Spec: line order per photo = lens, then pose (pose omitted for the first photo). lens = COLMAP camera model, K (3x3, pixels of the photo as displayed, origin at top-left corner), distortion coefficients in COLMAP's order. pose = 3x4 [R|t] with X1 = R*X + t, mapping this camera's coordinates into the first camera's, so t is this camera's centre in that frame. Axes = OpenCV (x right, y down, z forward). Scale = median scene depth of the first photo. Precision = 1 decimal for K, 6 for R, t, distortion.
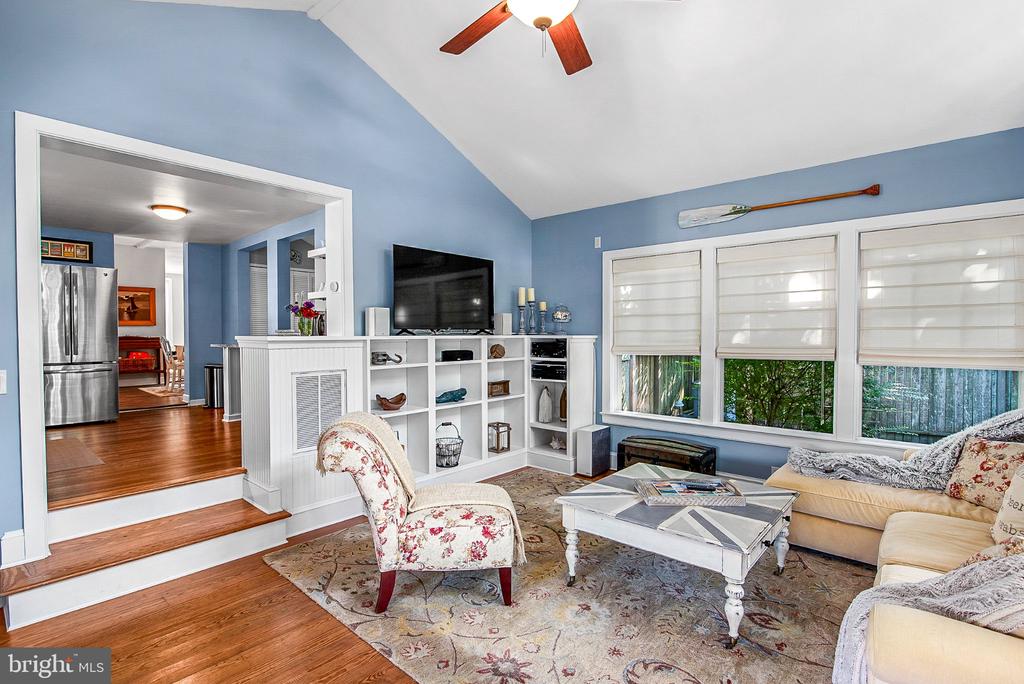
lens RADIAL K [[475.3, 0, 508.0], [0, 475.3, 336.8], [0, 0, 1]] dist [-0.018507, -0.000630]
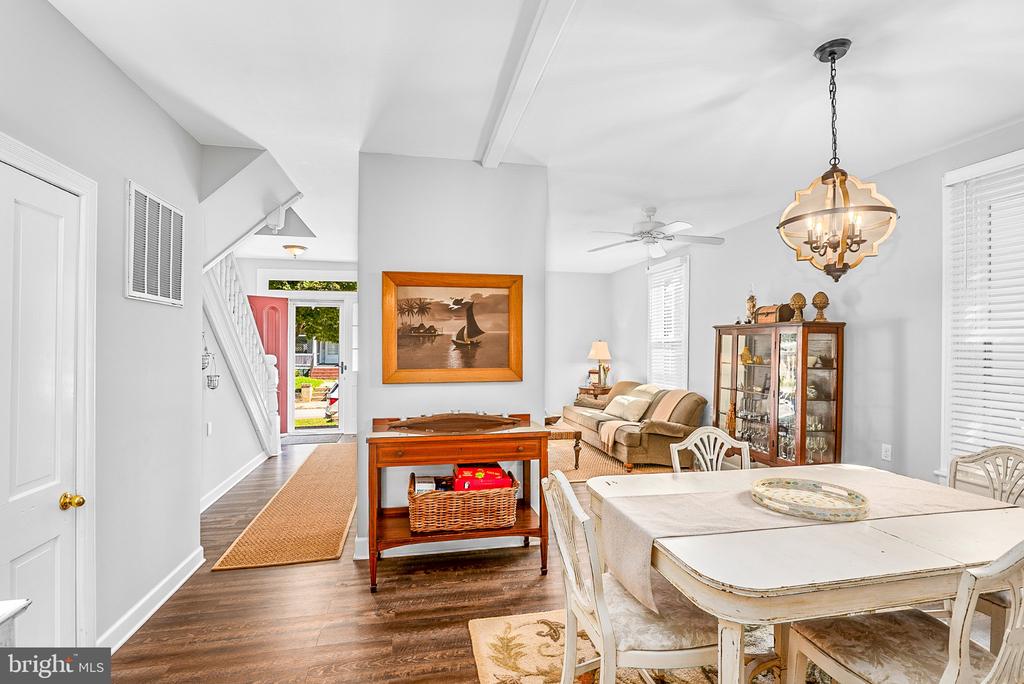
lens RADIAL K [[475.3, 0, 510.7], [0, 475.3, 342.8], [0, 0, 1]] dist [-0.018507, -0.000630]
pose [[0.793943, 0.007695, -0.607943, -0.555548], [-0.018578, 0.999760, -0.011607, -0.049979], [0.607708, 0.020509, 0.793896, 0.732382]]
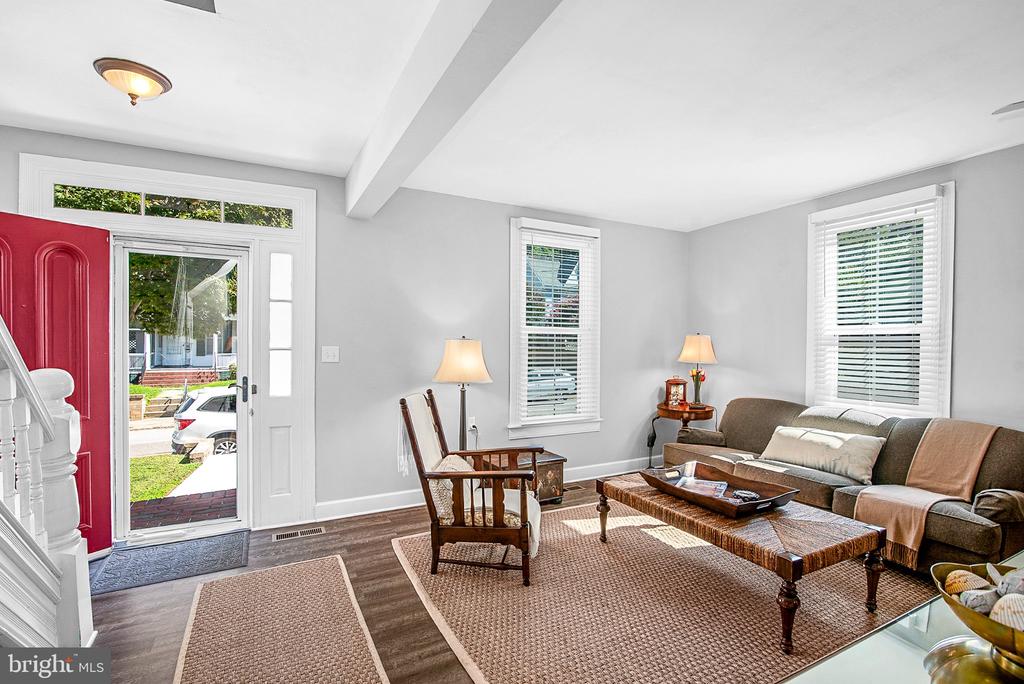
lens RADIAL K [[475.3, 0, 510.0], [0, 475.3, 350.2], [0, 0, 1]] dist [-0.018507, -0.000630]
pose [[0.928249, 0.016679, -0.371586, -0.926096], [-0.015679, 0.999861, 0.005713, -0.048067], [0.371630, 0.000523, 0.928381, 0.921917]]
